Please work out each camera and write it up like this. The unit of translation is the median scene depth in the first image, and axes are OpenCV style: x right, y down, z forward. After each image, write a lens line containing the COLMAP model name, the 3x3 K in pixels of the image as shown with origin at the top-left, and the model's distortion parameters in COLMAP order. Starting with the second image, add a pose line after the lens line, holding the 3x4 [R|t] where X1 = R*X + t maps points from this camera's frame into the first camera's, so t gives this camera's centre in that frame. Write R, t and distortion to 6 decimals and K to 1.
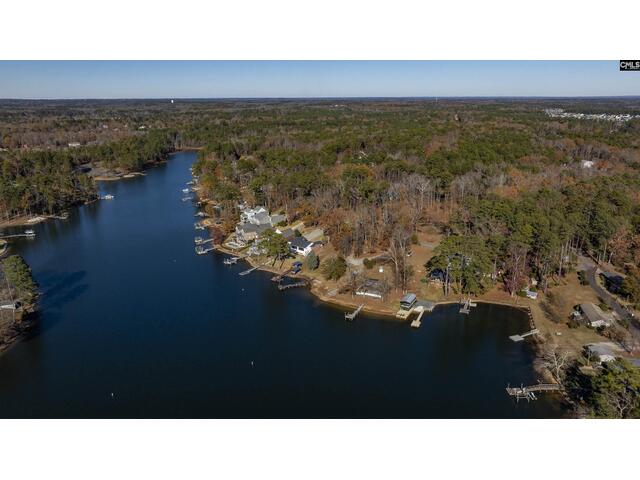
lens RADIAL K [[476.1, 0, 318.5], [0, 476.1, 239.7], [0, 0, 1]] dist [-0.038907, 0.042256]
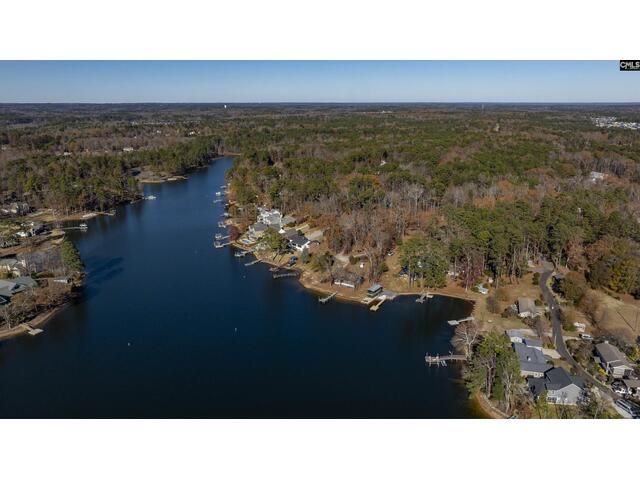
lens RADIAL K [[476.1, 0, 321.4], [0, 476.1, 242.0], [0, 0, 1]] dist [-0.038907, 0.042256]
pose [[0.994795, 0.033278, -0.096313, 0.097861], [-0.033649, 0.999431, -0.002239, 0.007625], [0.096184, 0.005468, 0.995349, -0.126456]]
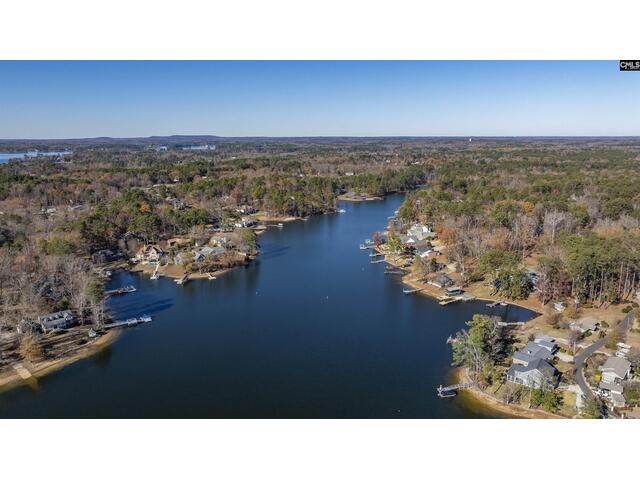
lens RADIAL K [[476.1, 0, 321.4], [0, 476.1, 239.2], [0, 0, 1]] dist [-0.038907, 0.042256]
pose [[0.815921, 0.120985, -0.565364, 0.375801], [-0.162794, 0.986372, -0.023861, 0.043410], [0.554772, 0.111507, 0.824496, -0.225651]]
